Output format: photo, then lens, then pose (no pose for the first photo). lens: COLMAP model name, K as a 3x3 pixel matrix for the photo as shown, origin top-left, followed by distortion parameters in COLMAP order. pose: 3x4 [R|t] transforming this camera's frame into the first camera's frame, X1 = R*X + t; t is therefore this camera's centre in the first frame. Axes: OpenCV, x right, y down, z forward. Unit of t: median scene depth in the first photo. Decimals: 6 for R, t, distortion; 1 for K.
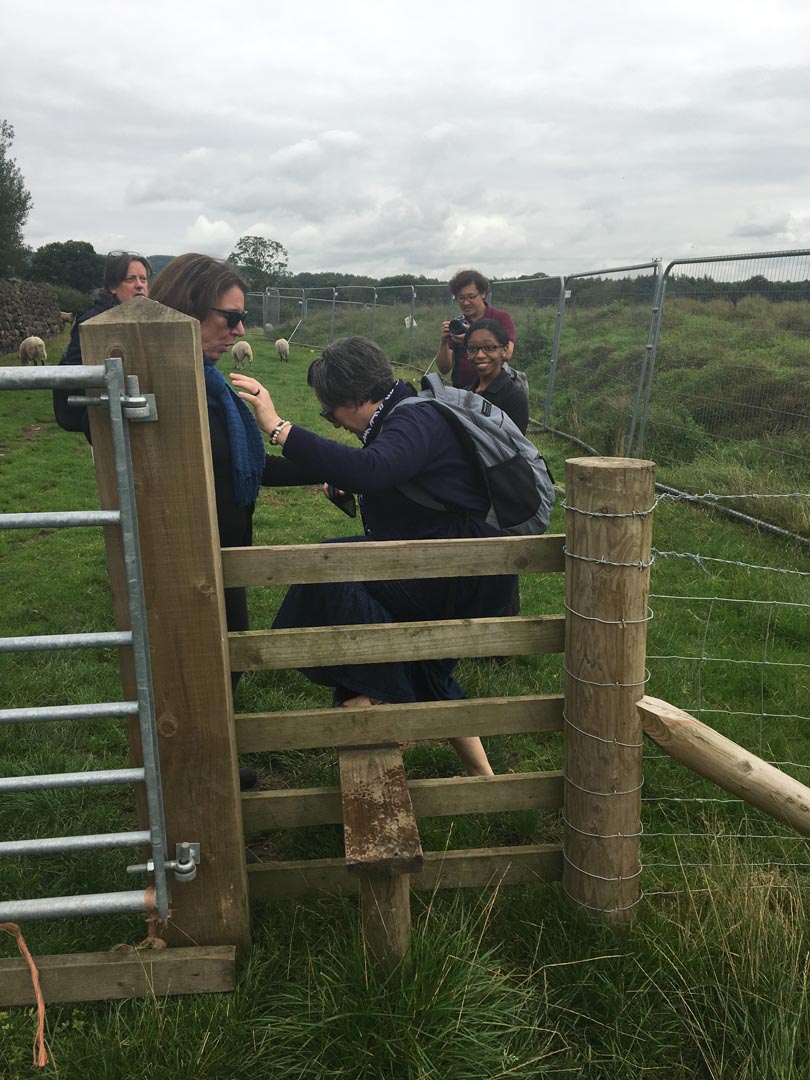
lens RADIAL K [[892.2, 0, 405.0], [0, 892.2, 540.0], [0, 0, 1]] dist [0.100773, -0.197481]
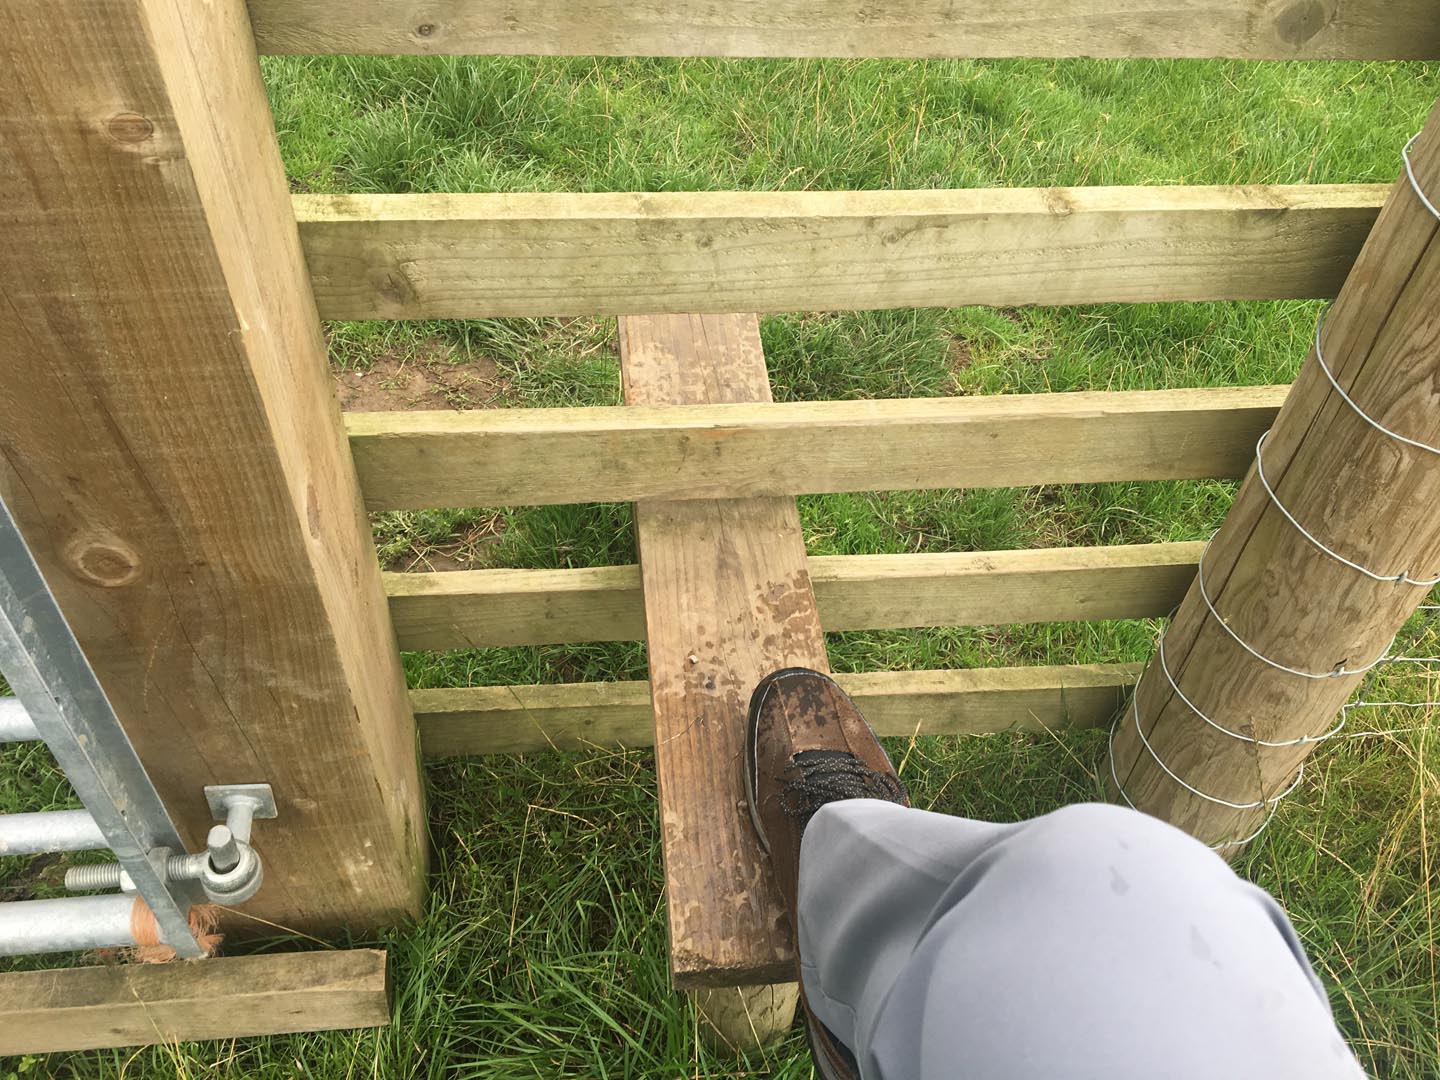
lens RADIAL K [[1189.6, 0, 703.7], [0, 1189.6, 539.1], [0, 0, 1]] dist [0.100773, -0.197481]
pose [[0.996788, 0.059560, 0.053529, -0.074783], [-0.079223, 0.830920, 0.550723, -0.035772], [-0.011677, -0.553195, 0.832970, 0.591250]]
